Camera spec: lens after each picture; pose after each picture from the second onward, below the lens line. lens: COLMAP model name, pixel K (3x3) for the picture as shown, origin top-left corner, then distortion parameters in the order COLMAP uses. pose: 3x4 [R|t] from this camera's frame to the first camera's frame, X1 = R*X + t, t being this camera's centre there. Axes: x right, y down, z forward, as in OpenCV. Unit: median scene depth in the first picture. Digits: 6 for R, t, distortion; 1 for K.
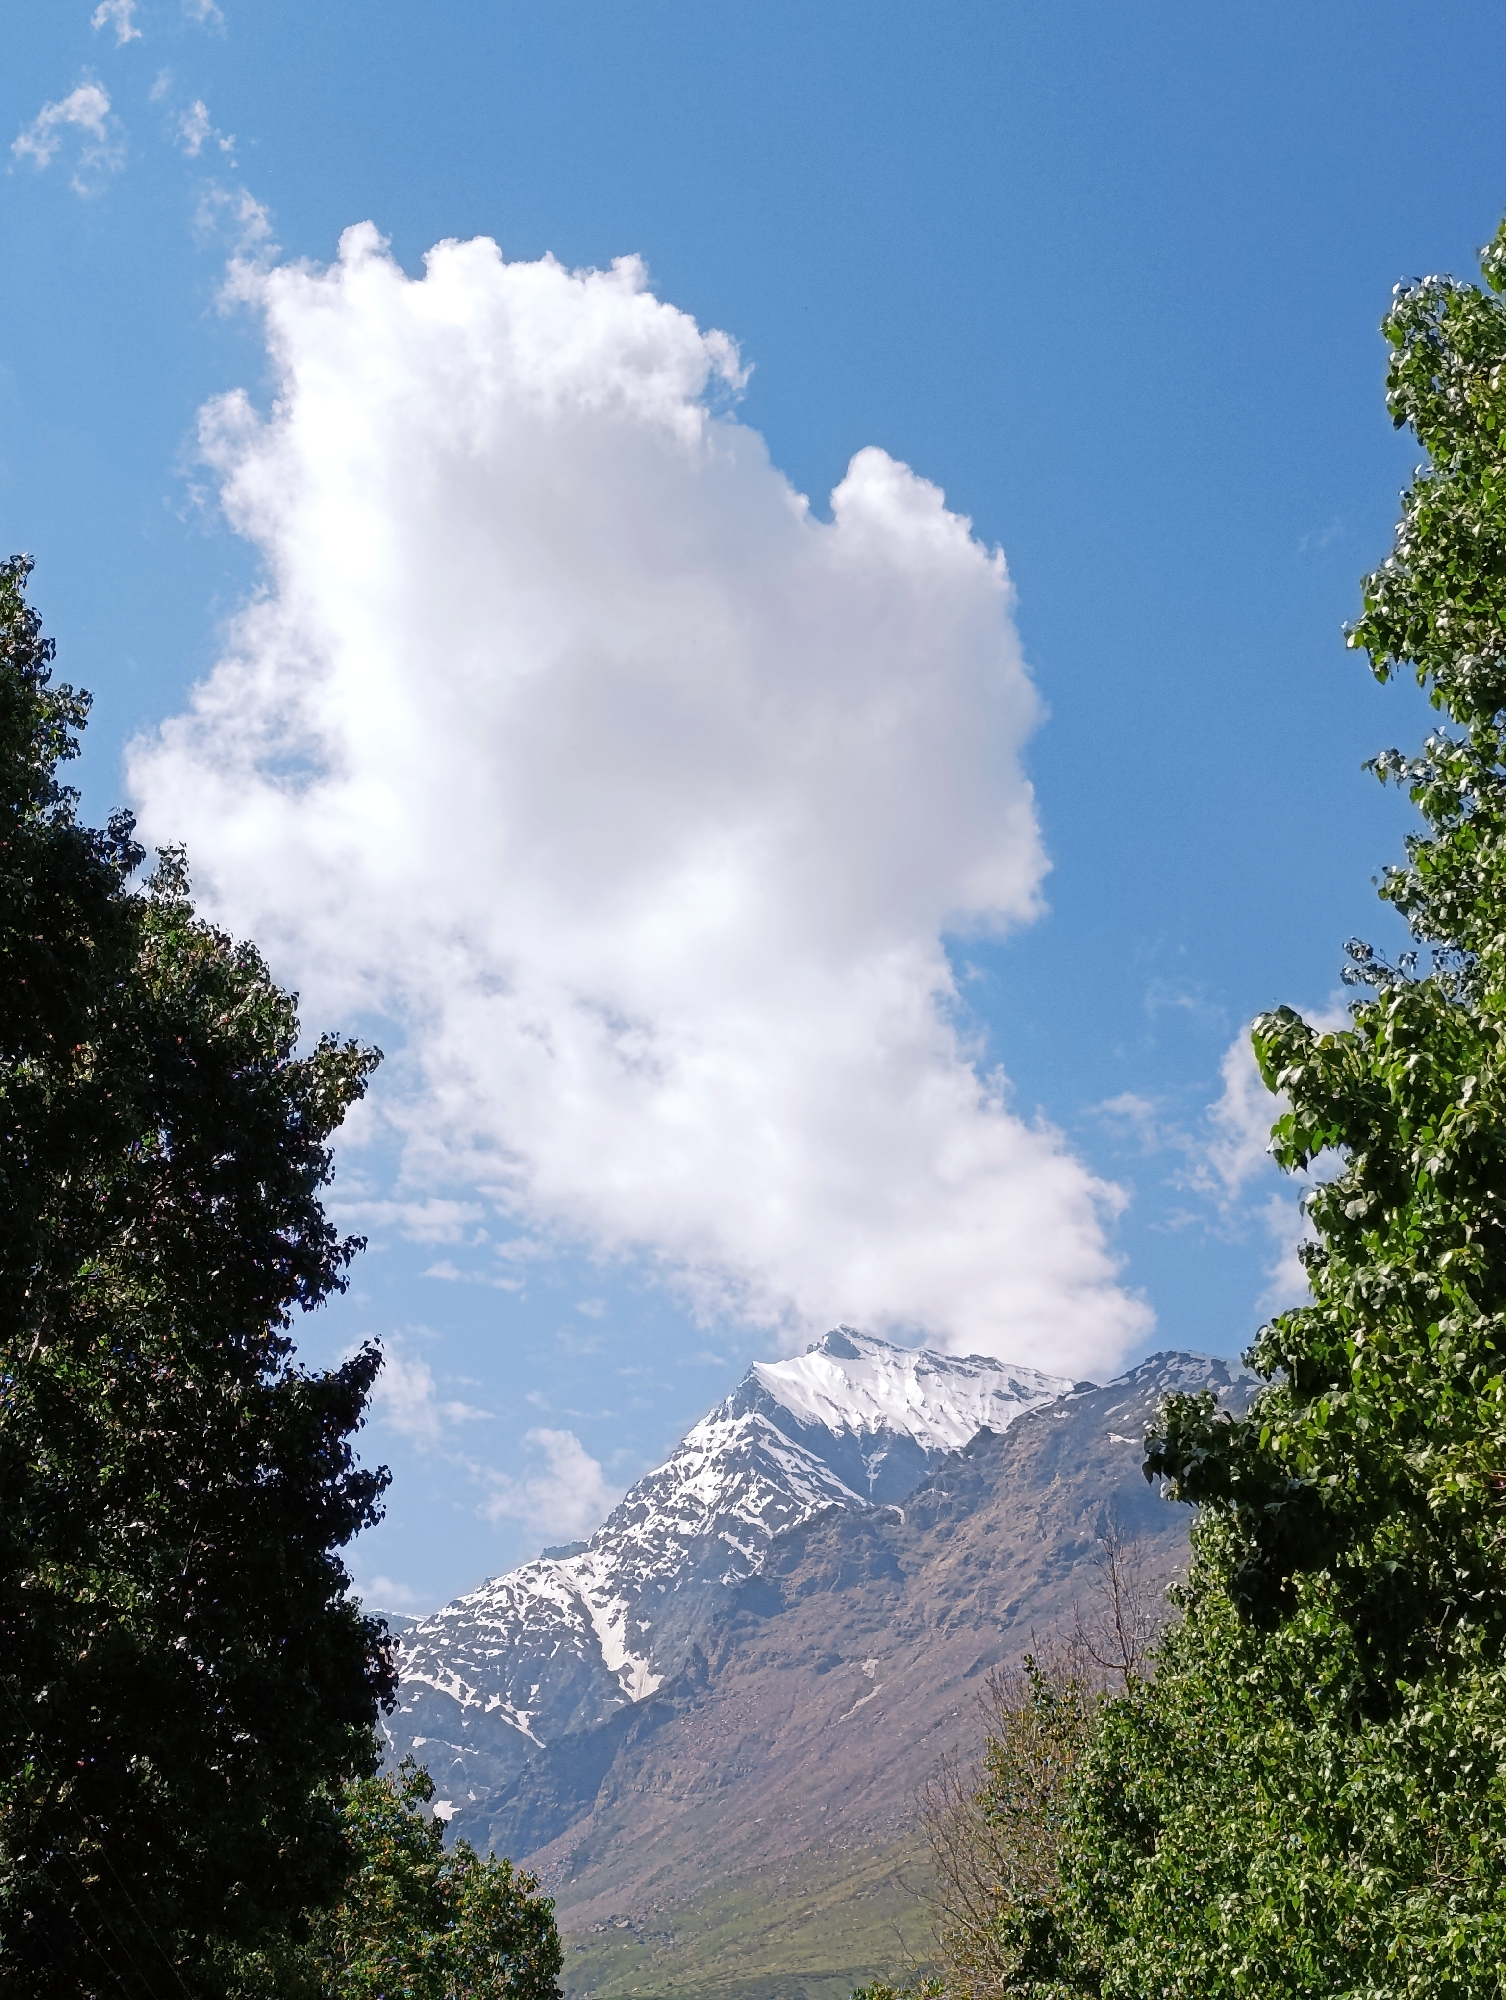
lens RADIAL K [[3435.2, 0, 753.0], [0, 3435.2, 1000.0], [0, 0, 1]] dist [0.028289, -0.028437]
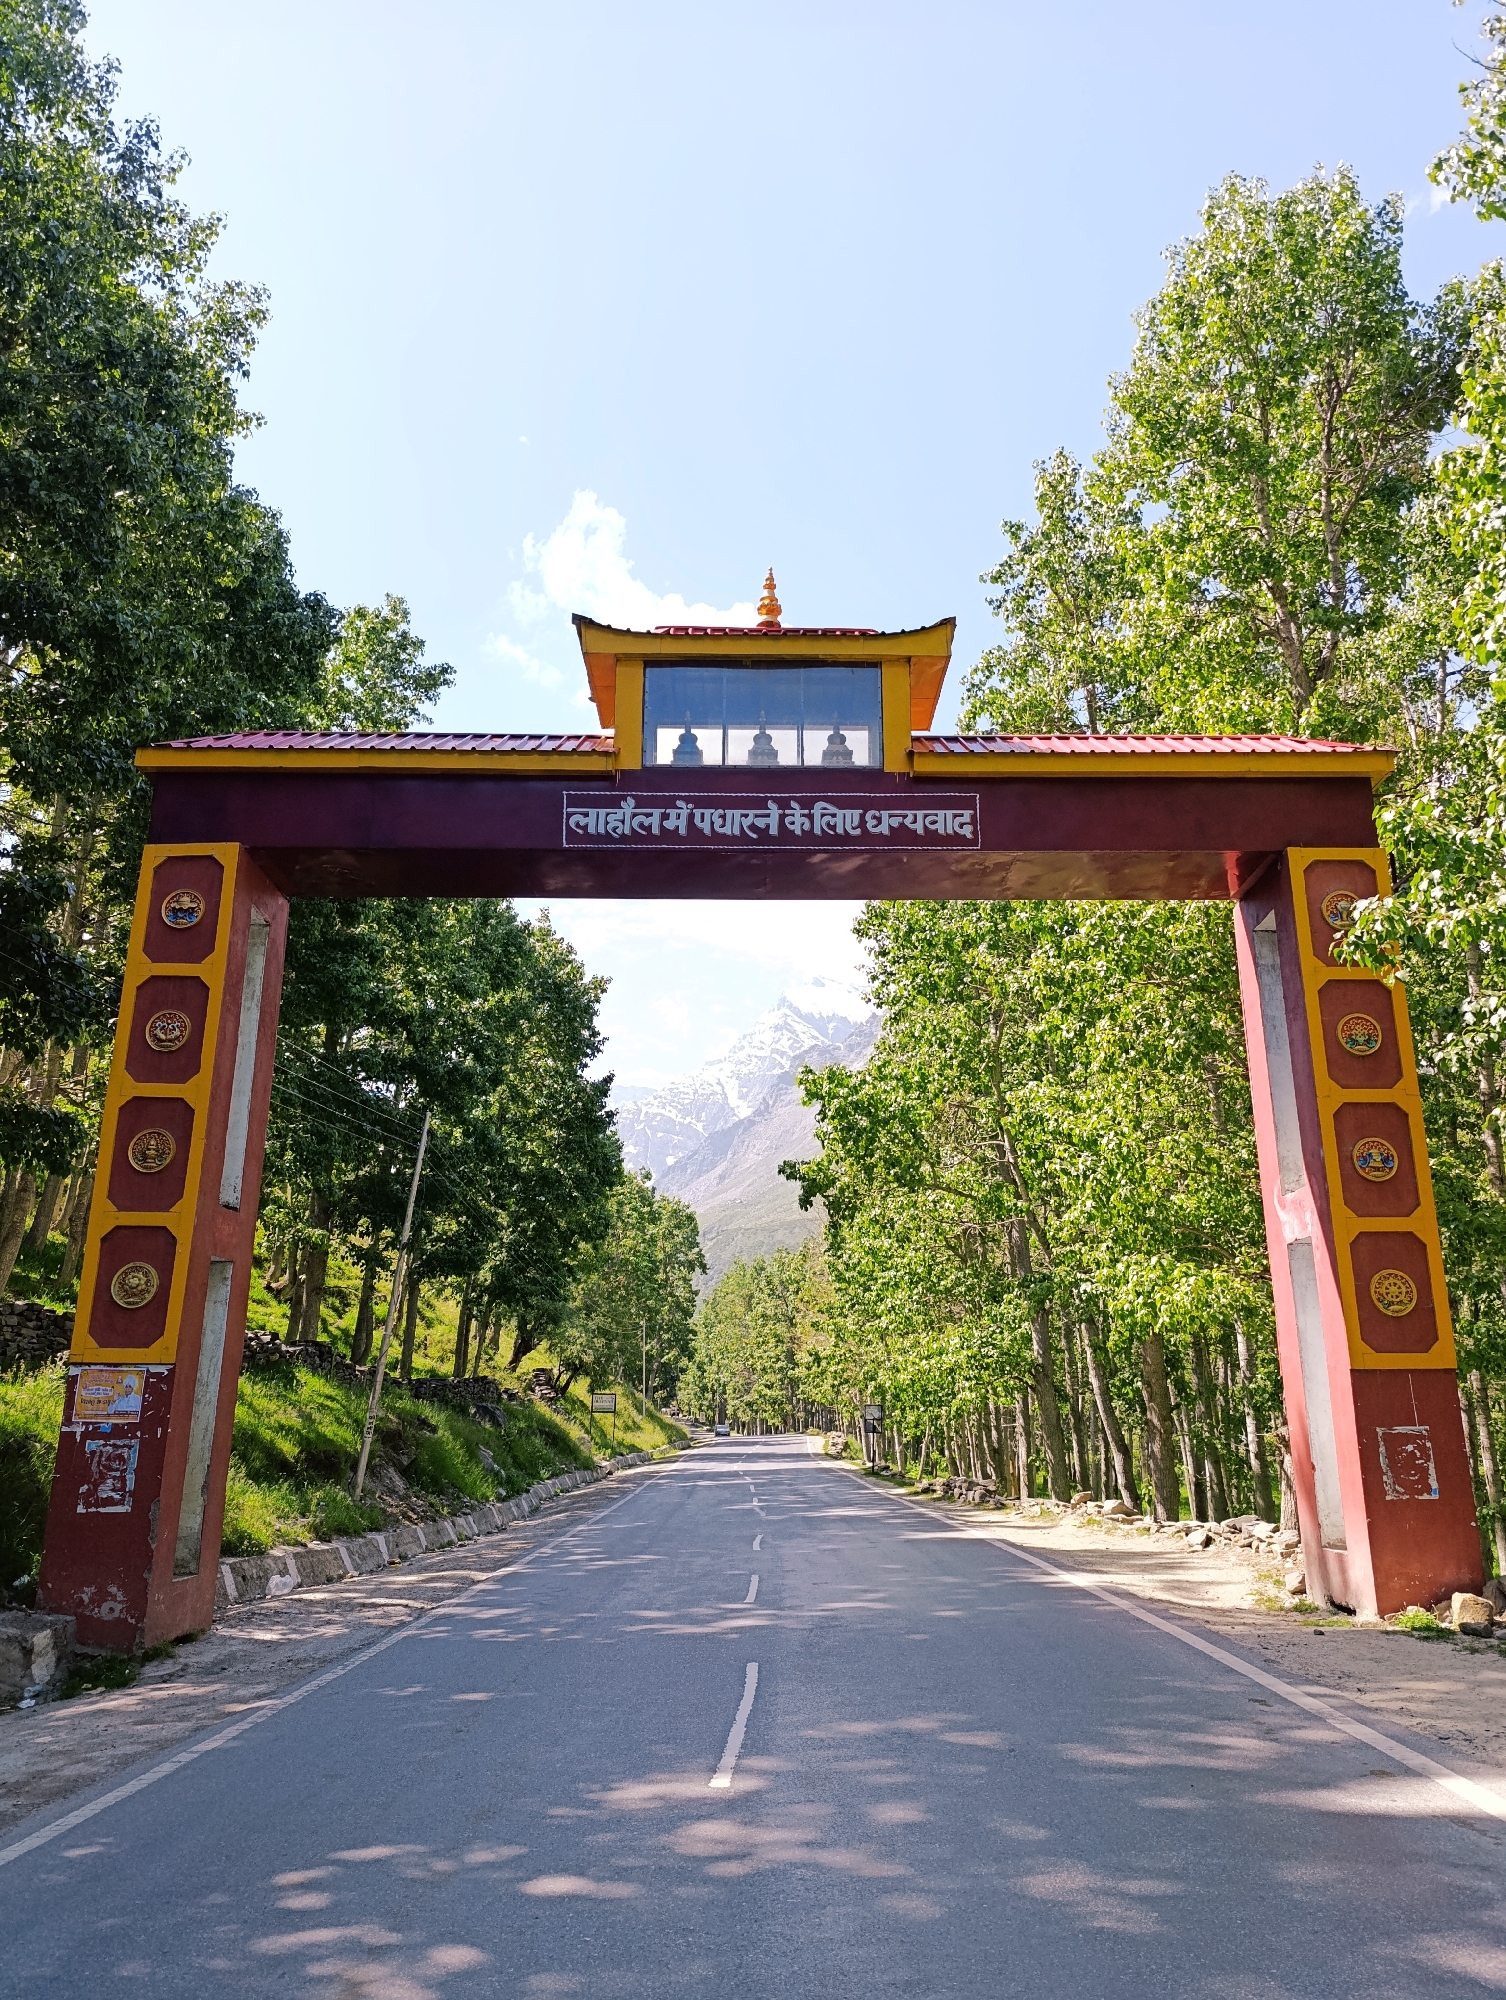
lens RADIAL K [[1341.3, 0, 753.0], [0, 1341.3, 1000.0], [0, 0, 1]] dist [0.000237, 0.000002]
pose [[0.999463, -0.021483, -0.024755, 0.052511], [0.024183, 0.993125, 0.114537, -0.102875], [0.022124, -0.115074, 0.993110, -0.232016]]
